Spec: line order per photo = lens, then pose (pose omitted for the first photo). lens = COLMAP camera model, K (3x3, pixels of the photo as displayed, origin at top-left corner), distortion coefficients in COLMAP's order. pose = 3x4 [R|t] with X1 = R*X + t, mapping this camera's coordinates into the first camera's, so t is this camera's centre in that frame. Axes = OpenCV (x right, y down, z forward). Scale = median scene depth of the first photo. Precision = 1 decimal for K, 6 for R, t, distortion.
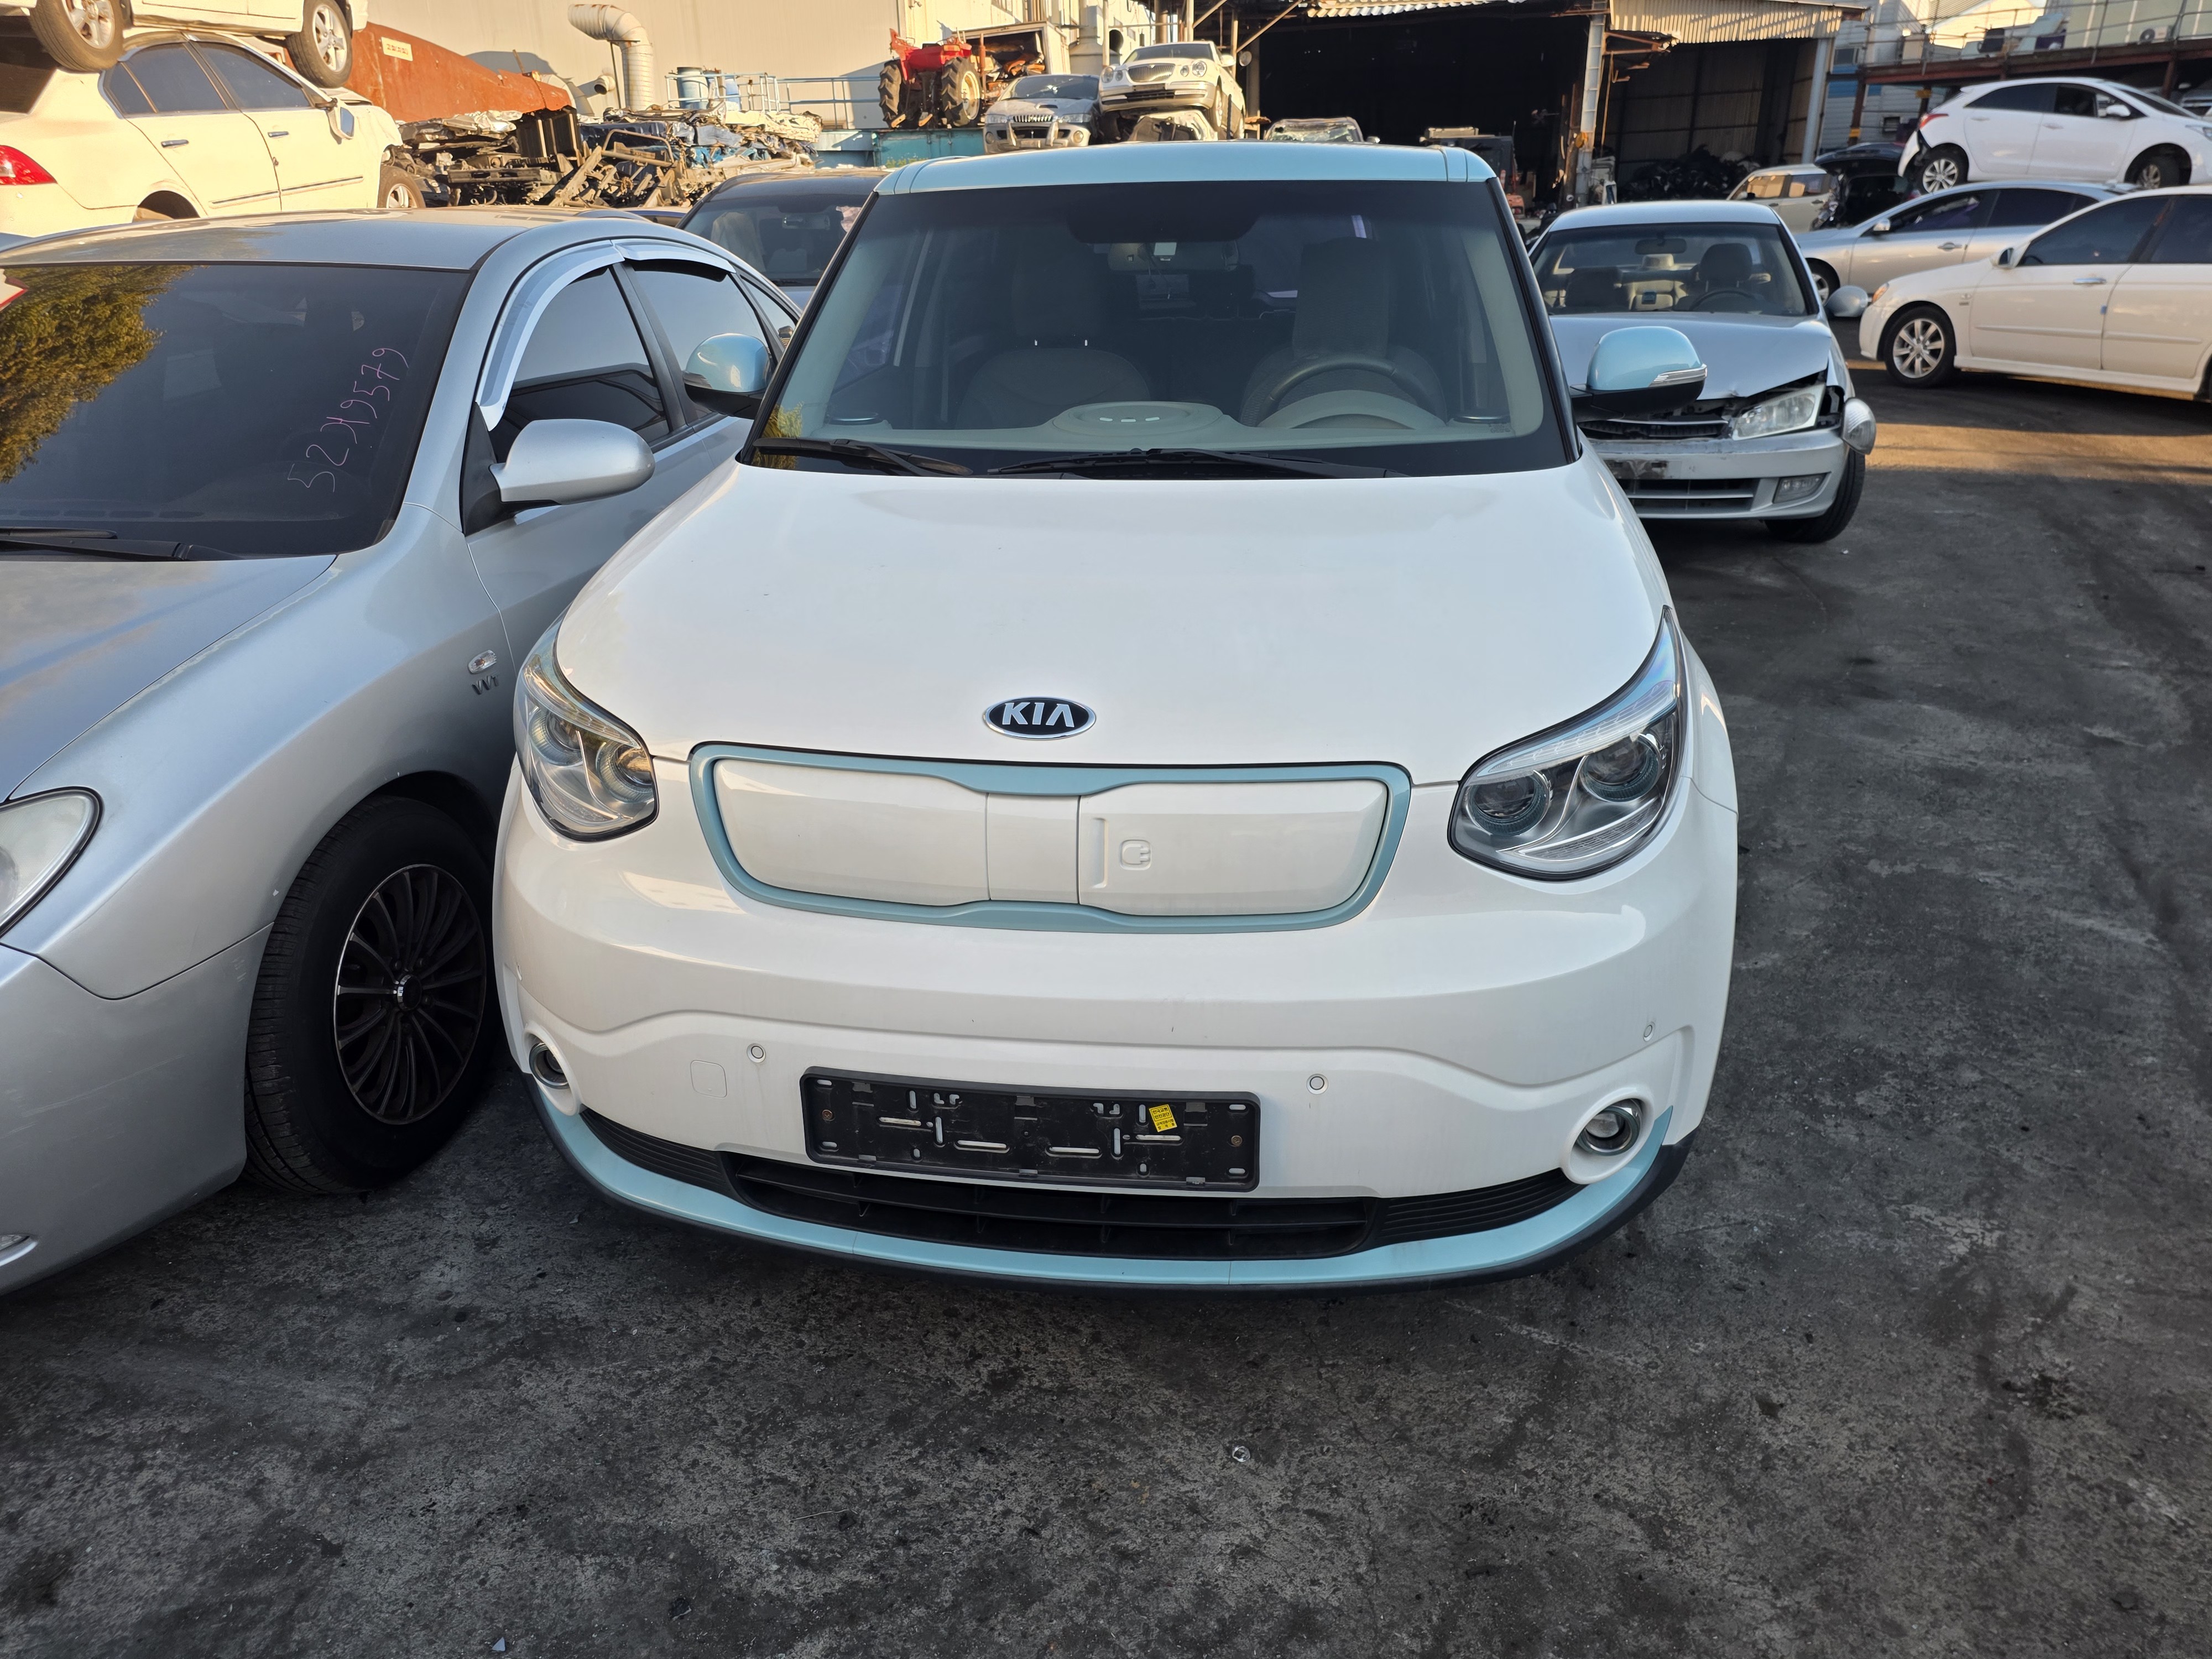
lens RADIAL K [[1471.1, 0, 1106.0], [0, 1471.1, 829.5], [0, 0, 1]] dist [0.024857, -0.009148]
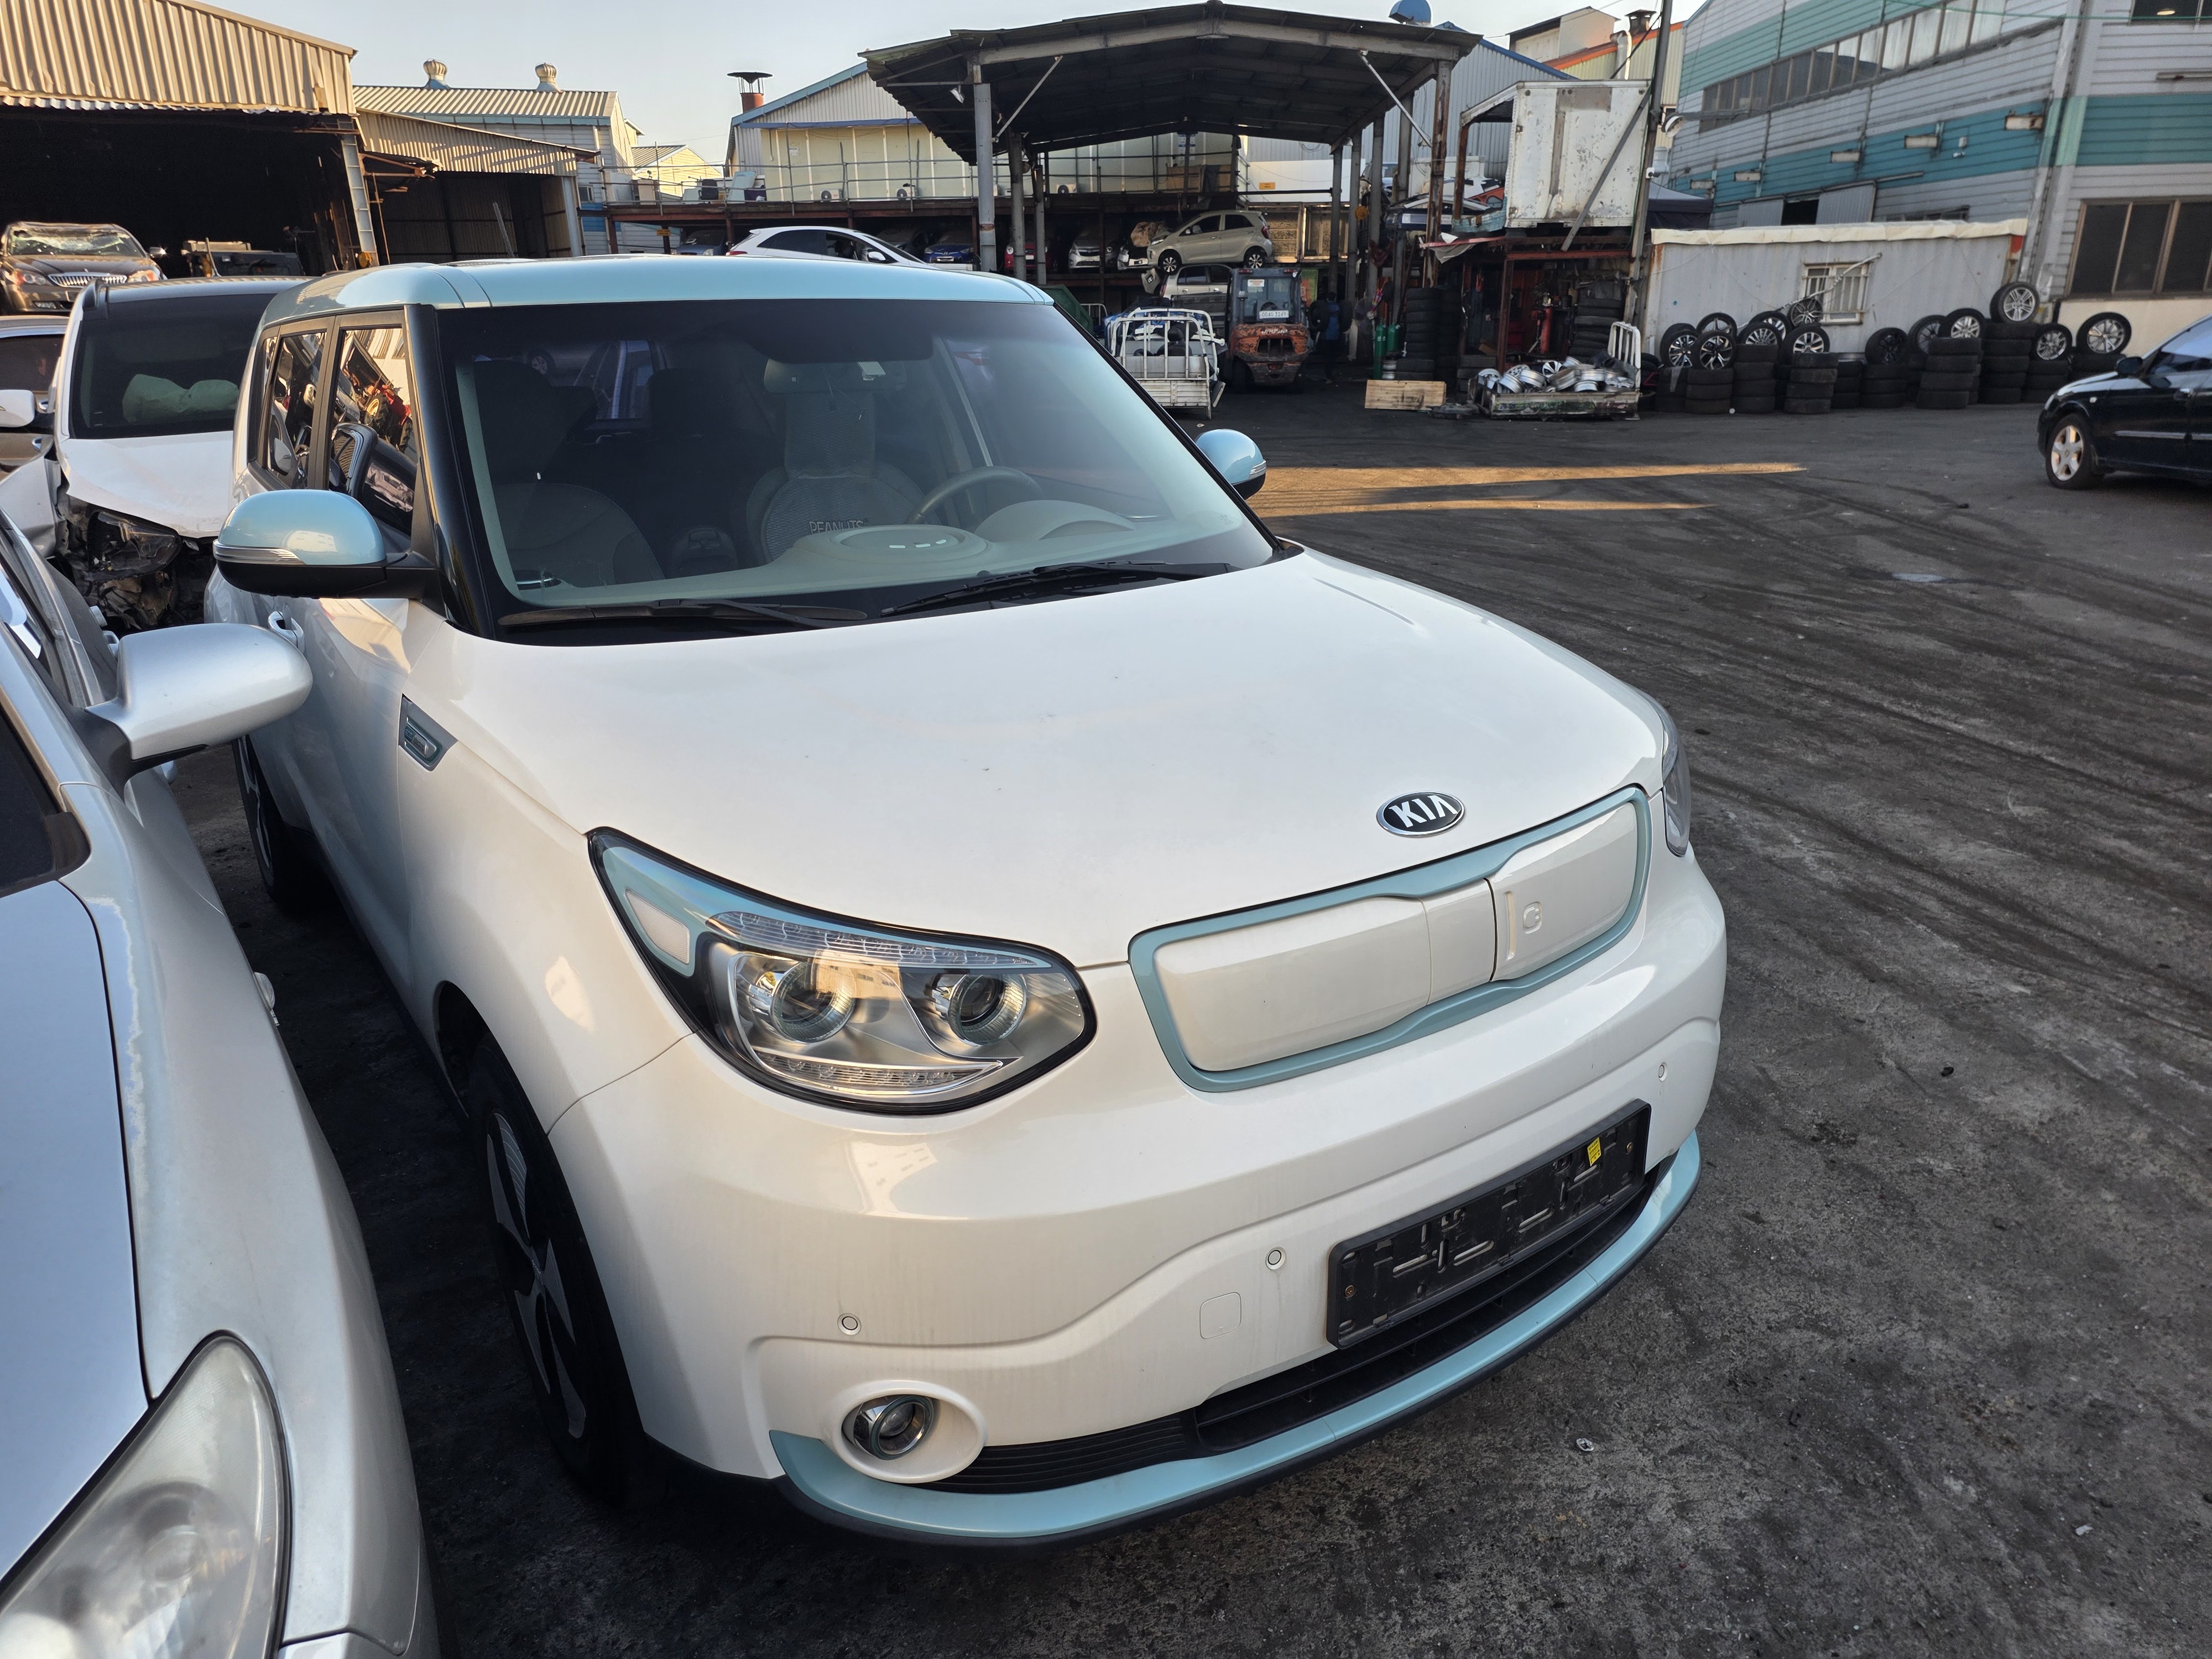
lens RADIAL K [[1476.5, 0, 1106.0], [0, 1476.5, 829.5], [0, 0, 1]] dist [0.034399, -0.017565]
pose [[0.723376, -0.221273, 0.654037, -0.155731], [0.268833, 0.962768, 0.028389, -0.027291], [-0.635968, 0.155290, 0.755929, 0.066333]]
